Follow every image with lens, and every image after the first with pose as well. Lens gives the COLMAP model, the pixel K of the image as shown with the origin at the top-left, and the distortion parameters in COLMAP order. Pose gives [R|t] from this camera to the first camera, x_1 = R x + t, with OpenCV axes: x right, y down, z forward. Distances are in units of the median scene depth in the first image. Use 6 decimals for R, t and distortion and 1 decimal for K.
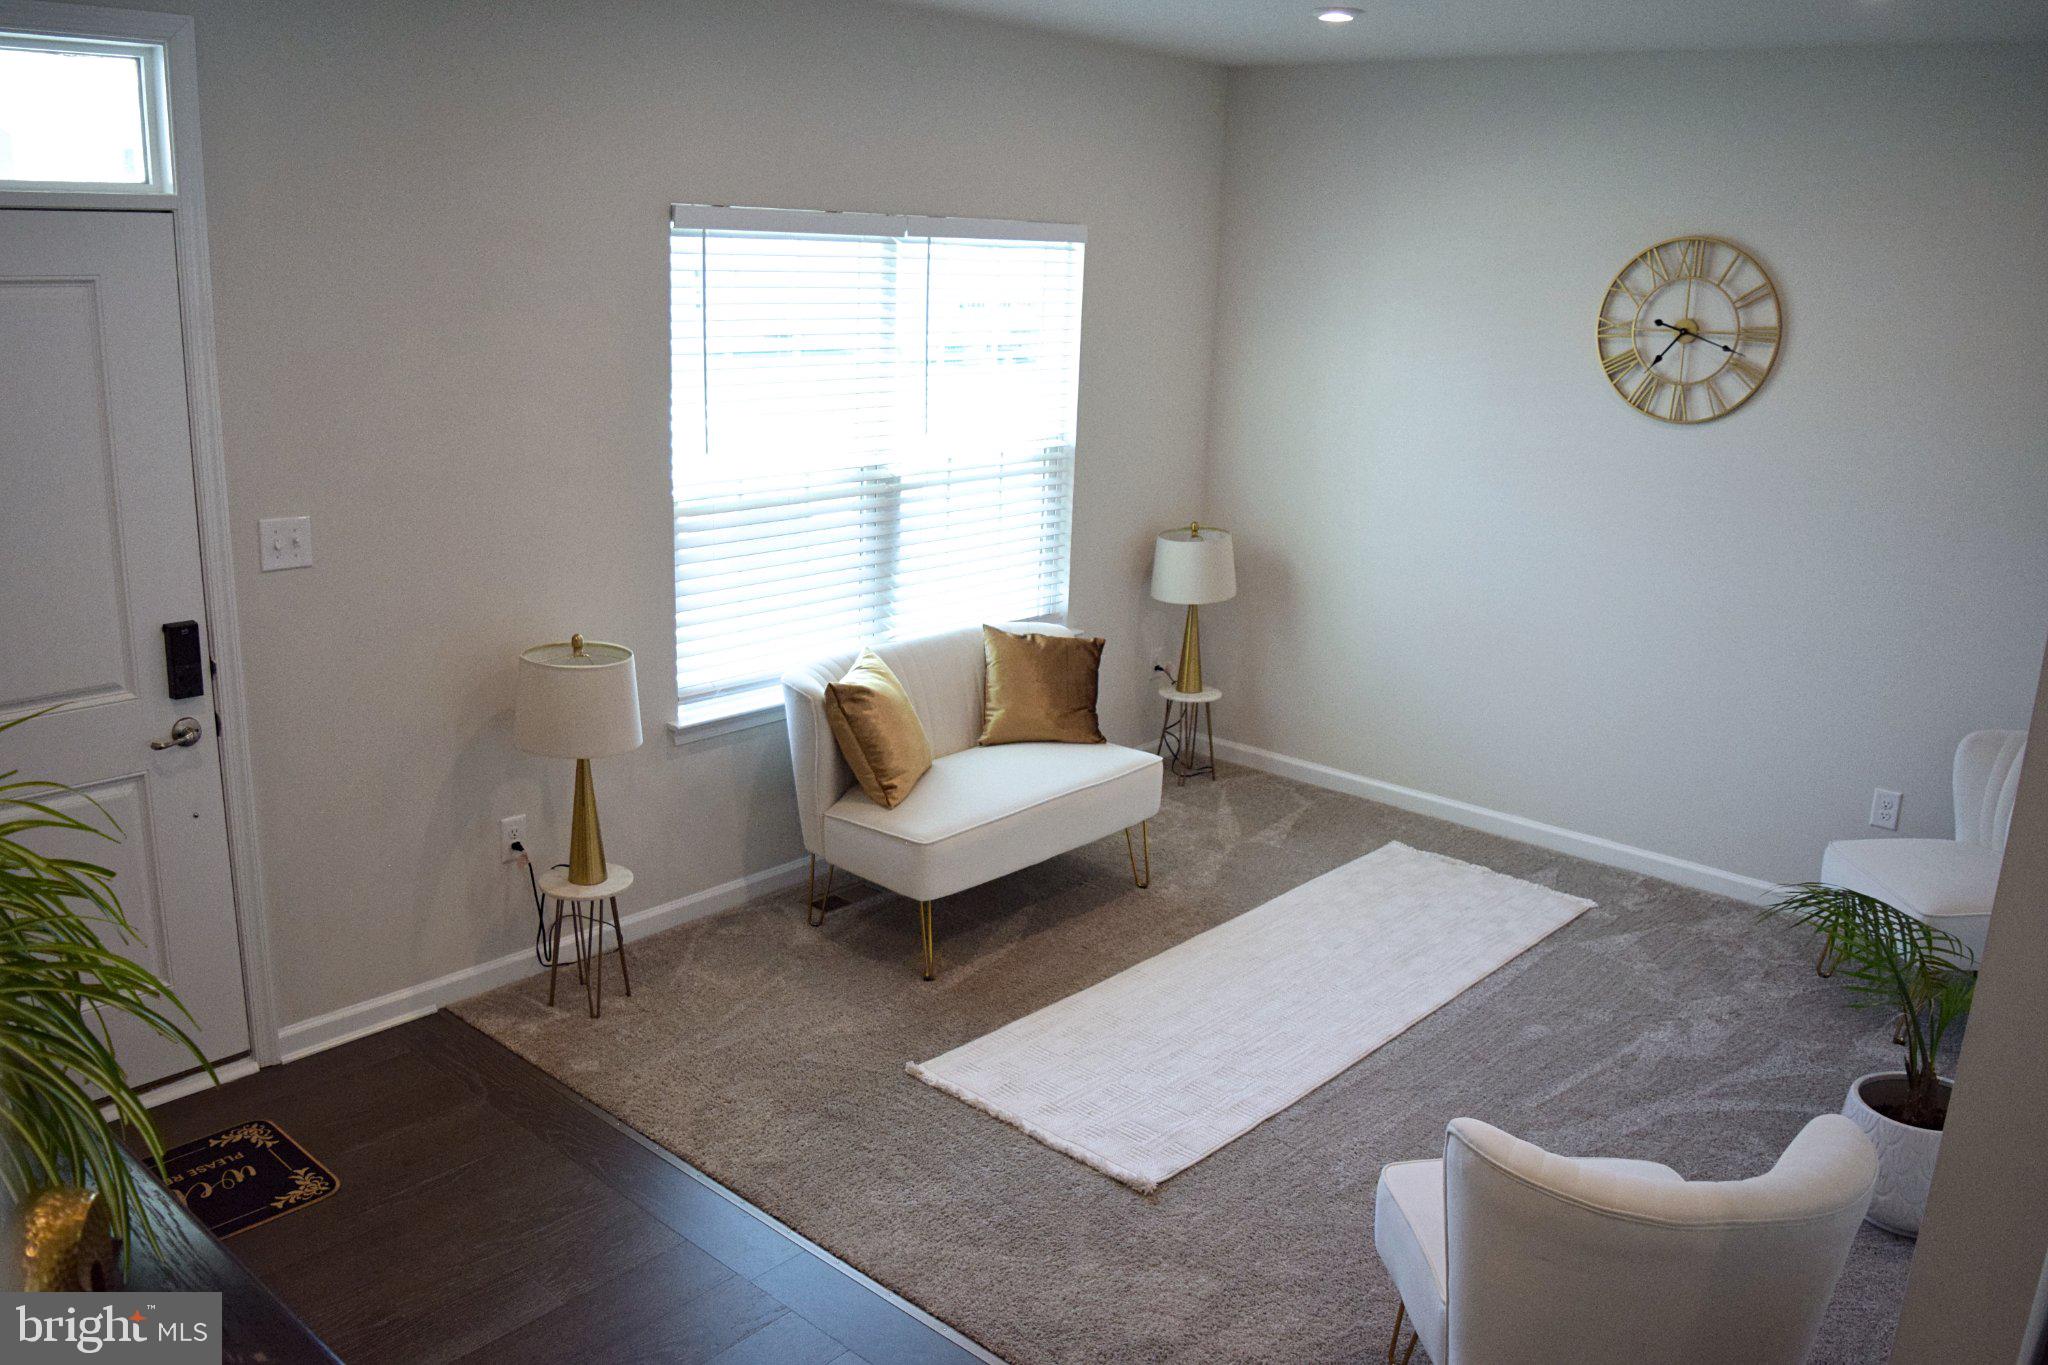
lens RADIAL K [[1611.0, 0, 996.3], [0, 1611.0, 674.4], [0, 0, 1]] dist [-0.085438, 0.013547]
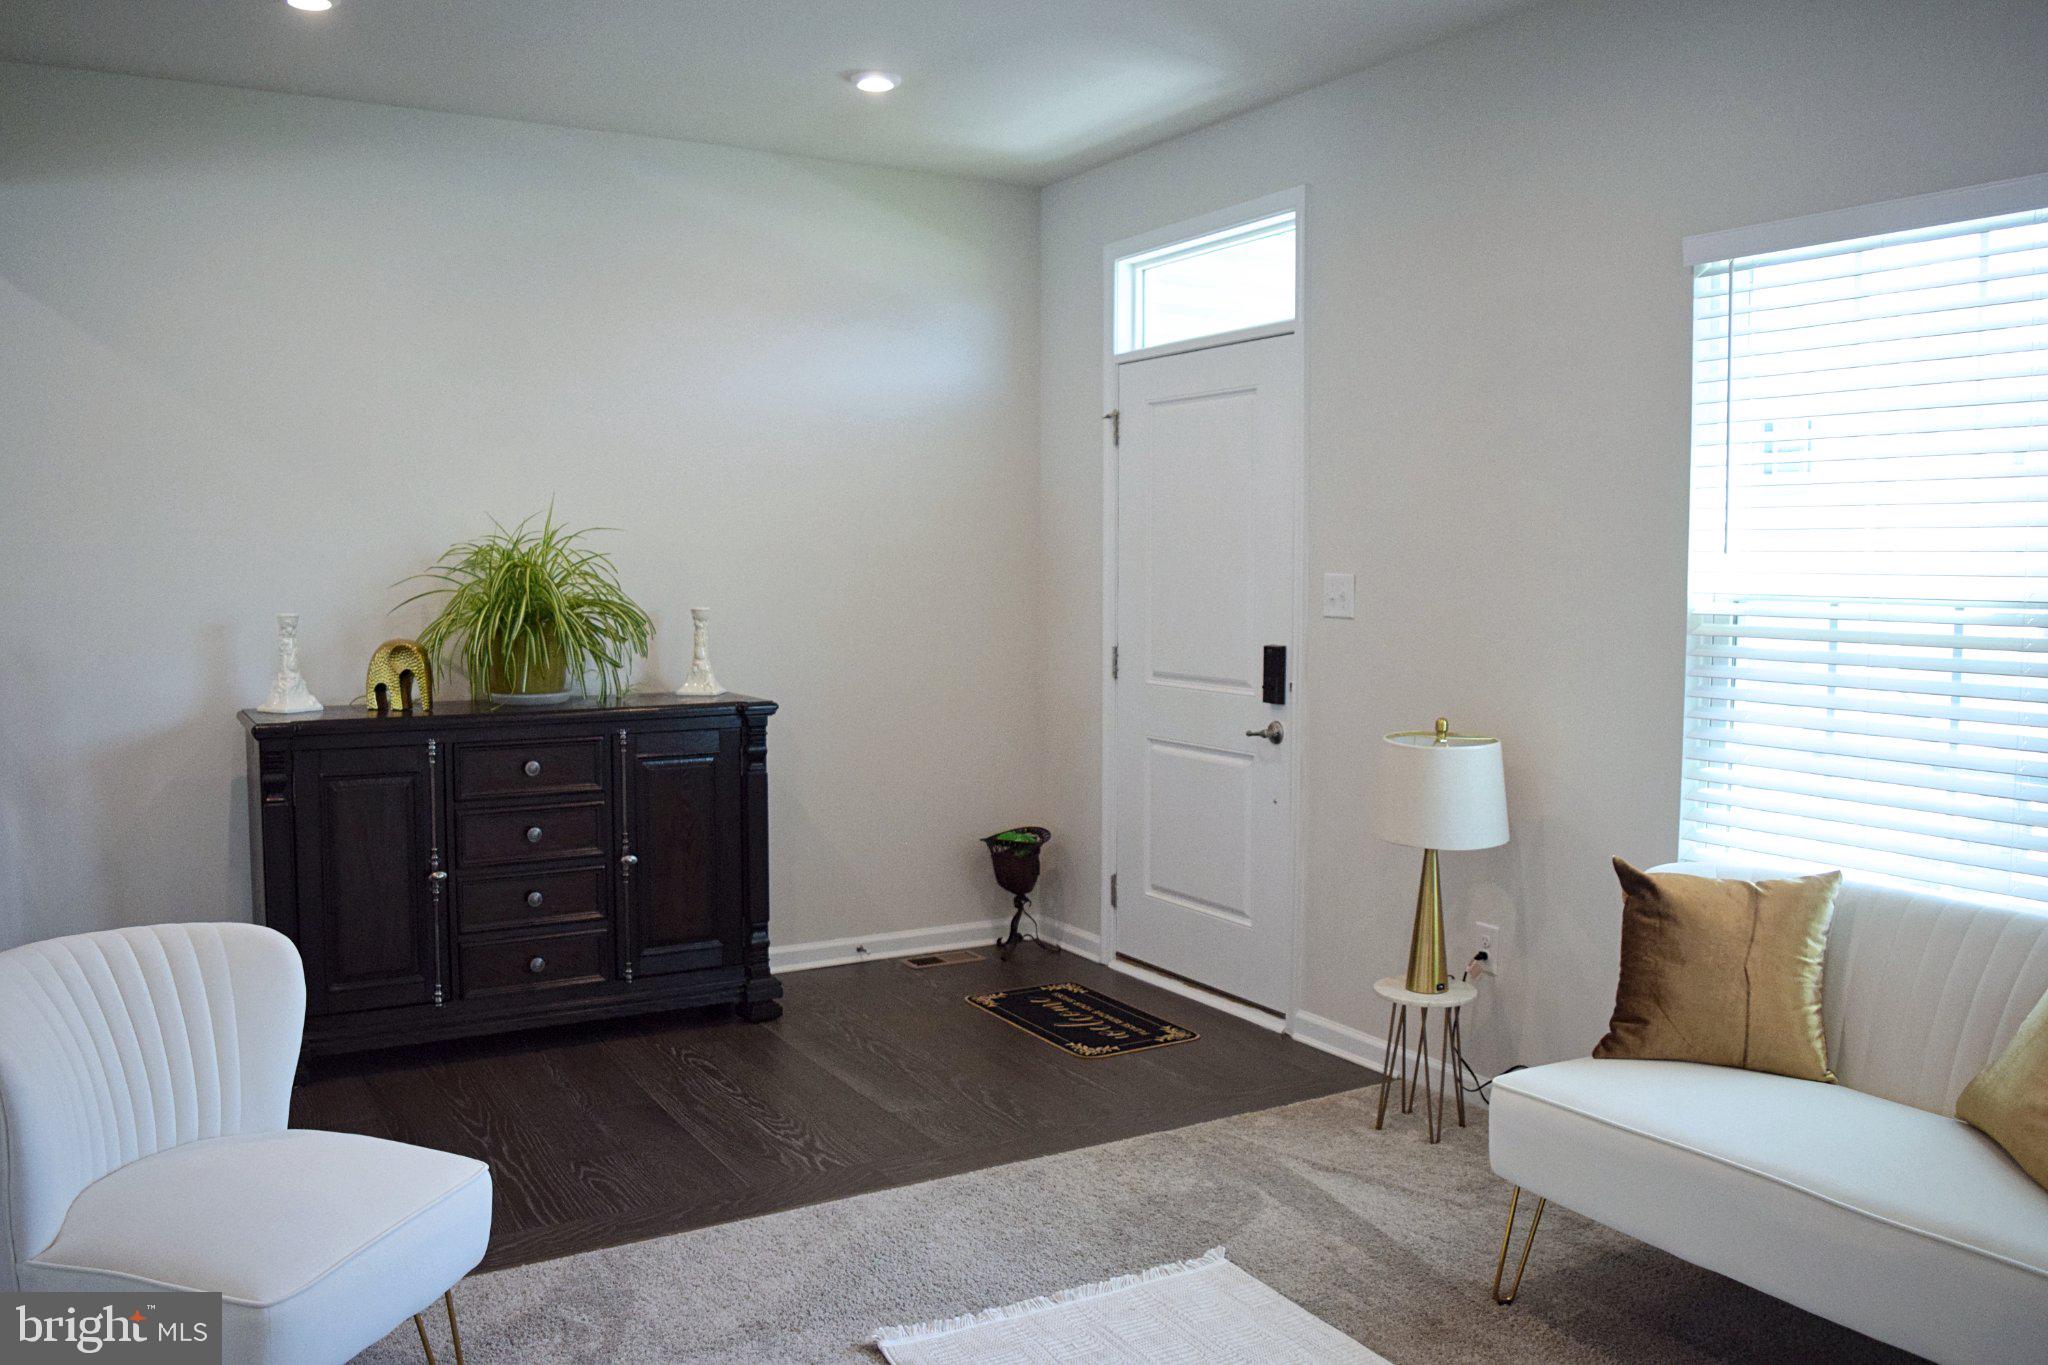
lens RADIAL K [[1611.0, 0, 996.3], [0, 1611.0, 674.4], [0, 0, 1]] dist [-0.085438, 0.013547]
pose [[-0.298776, 0.043627, -0.953326, 0.743752], [-0.249804, 0.960549, 0.122247, -0.104116], [0.921049, 0.274669, -0.276090, 1.065388]]
